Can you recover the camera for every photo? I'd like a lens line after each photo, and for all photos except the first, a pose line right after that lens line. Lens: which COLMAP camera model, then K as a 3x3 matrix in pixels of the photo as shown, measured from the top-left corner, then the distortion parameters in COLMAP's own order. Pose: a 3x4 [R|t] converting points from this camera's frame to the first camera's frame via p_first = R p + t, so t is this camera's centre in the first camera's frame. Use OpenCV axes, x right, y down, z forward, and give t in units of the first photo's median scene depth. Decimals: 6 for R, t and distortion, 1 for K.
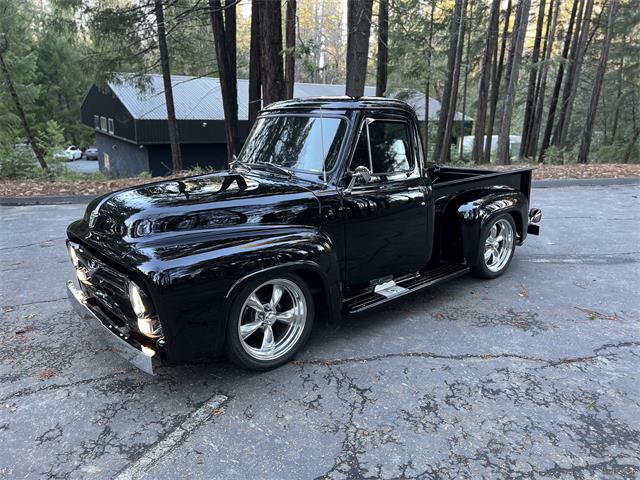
lens RADIAL K [[469.4, 0, 317.6], [0, 469.4, 241.4], [0, 0, 1]] dist [0.032032, -0.033569]
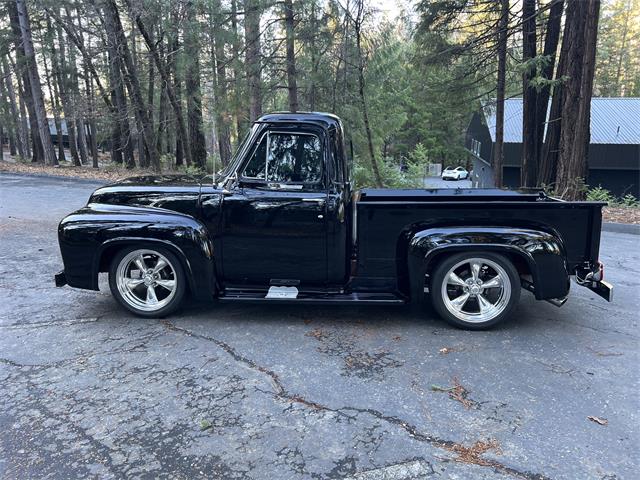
lens RADIAL K [[469.4, 0, 321.4], [0, 469.4, 235.4], [0, 0, 1]] dist [0.032032, -0.033569]
pose [[0.705611, 0.146376, -0.693316, 1.019564], [-0.188274, 0.981991, 0.015709, -0.062556], [0.683129, 0.119449, 0.720463, 0.327204]]
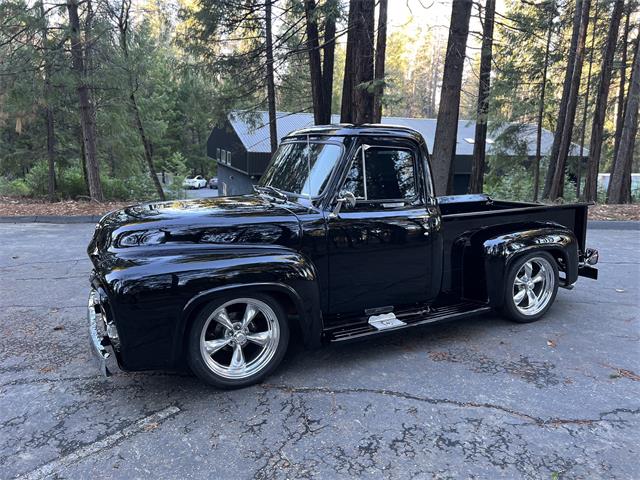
lens RADIAL K [[469.4, 0, 319.1], [0, 469.4, 238.3], [0, 0, 1]] dist [0.032032, -0.033569]
pose [[0.973462, 0.050566, -0.223191, 0.252489], [-0.067268, 0.995424, -0.067869, 0.008563], [0.218738, 0.081082, 0.972409, 0.035430]]
